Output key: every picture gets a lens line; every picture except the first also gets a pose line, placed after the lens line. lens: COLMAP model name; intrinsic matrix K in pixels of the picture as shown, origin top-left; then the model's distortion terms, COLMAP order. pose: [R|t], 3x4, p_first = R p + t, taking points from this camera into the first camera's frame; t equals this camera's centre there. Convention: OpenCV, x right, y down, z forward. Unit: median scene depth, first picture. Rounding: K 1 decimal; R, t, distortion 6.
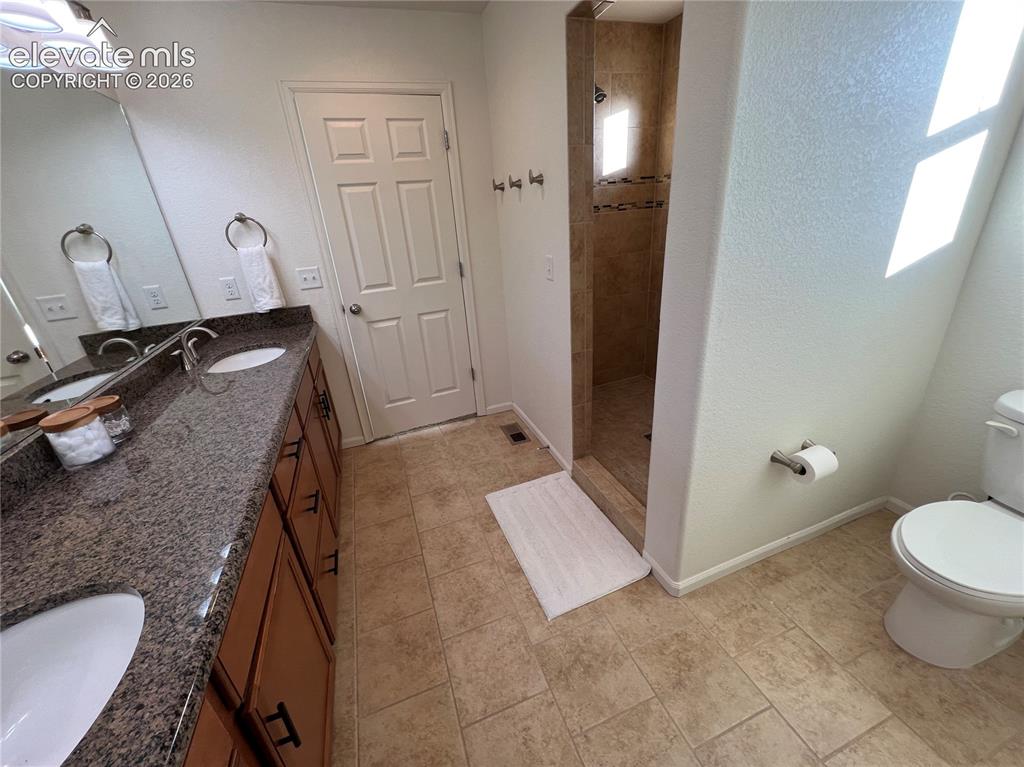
lens RADIAL K [[409.6, 0, 512.0], [0, 409.6, 382.4], [0, 0, 1]] dist [-0.002103, -0.000123]
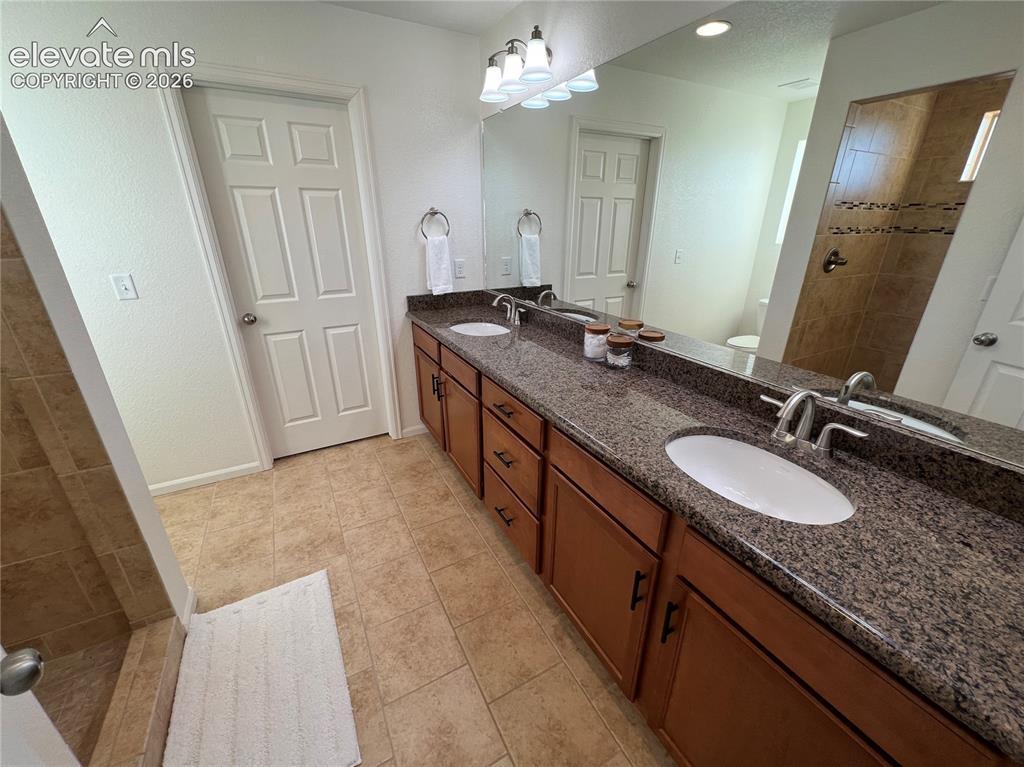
lens RADIAL K [[409.6, 0, 507.4], [0, 409.6, 385.9], [0, 0, 1]] dist [-0.002103, -0.000123]
pose [[-0.987681, 0.122412, -0.097476, -0.388367], [0.017017, 0.703255, 0.710734, -0.647651], [0.155553, 0.700320, -0.696675, 1.583376]]
